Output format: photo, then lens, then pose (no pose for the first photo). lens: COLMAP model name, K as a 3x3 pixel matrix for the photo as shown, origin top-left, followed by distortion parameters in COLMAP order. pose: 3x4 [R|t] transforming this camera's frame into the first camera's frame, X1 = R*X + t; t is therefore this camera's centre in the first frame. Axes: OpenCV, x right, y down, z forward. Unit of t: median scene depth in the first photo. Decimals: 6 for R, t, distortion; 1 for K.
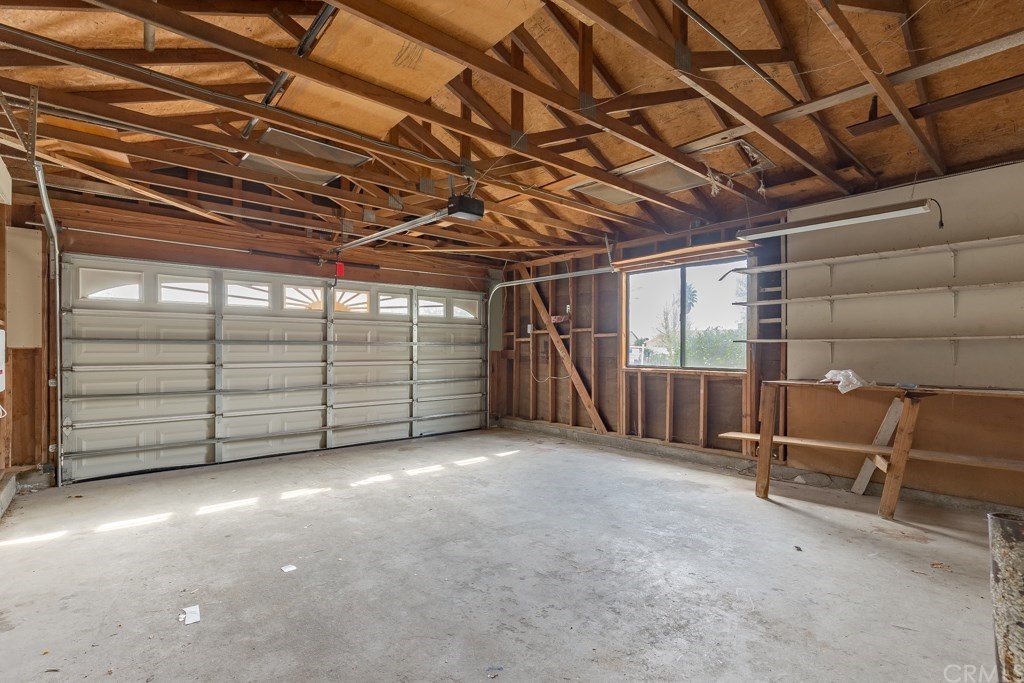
lens RADIAL K [[478.1, 0, 512.0], [0, 478.1, 341.5], [0, 0, 1]] dist [0.002111, -0.000075]
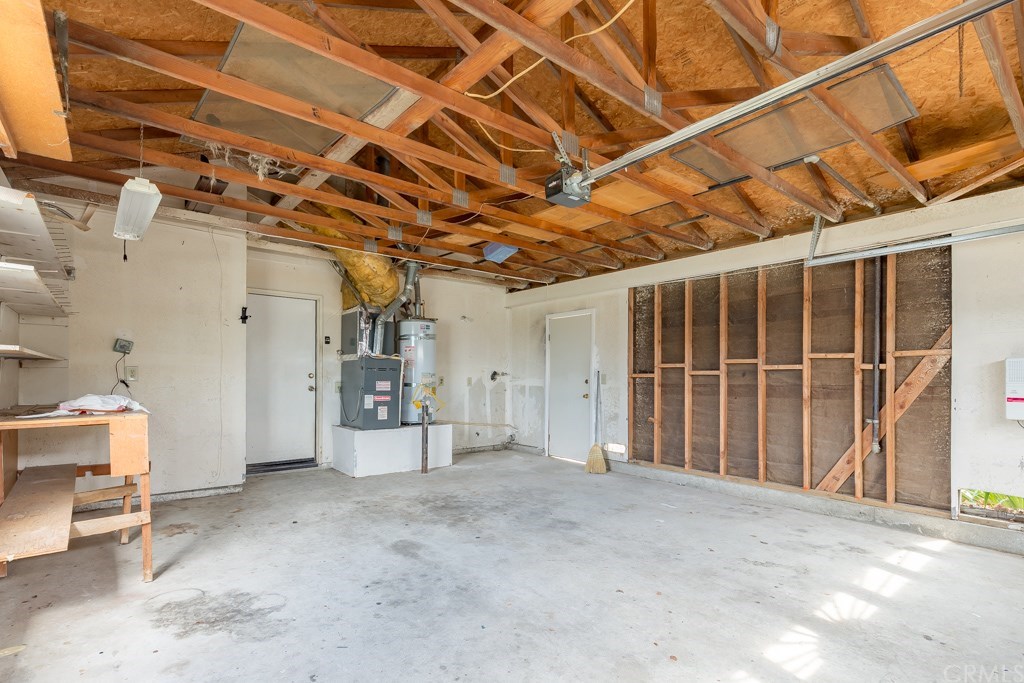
lens RADIAL K [[478.1, 0, 512.0], [0, 478.1, 341.5], [0, 0, 1]] dist [0.002111, -0.000075]
pose [[-0.999675, -0.004583, 0.025074, -0.029614], [-0.007035, 0.995100, -0.098622, 0.048937], [-0.024499, -0.098766, -0.994809, 1.920895]]
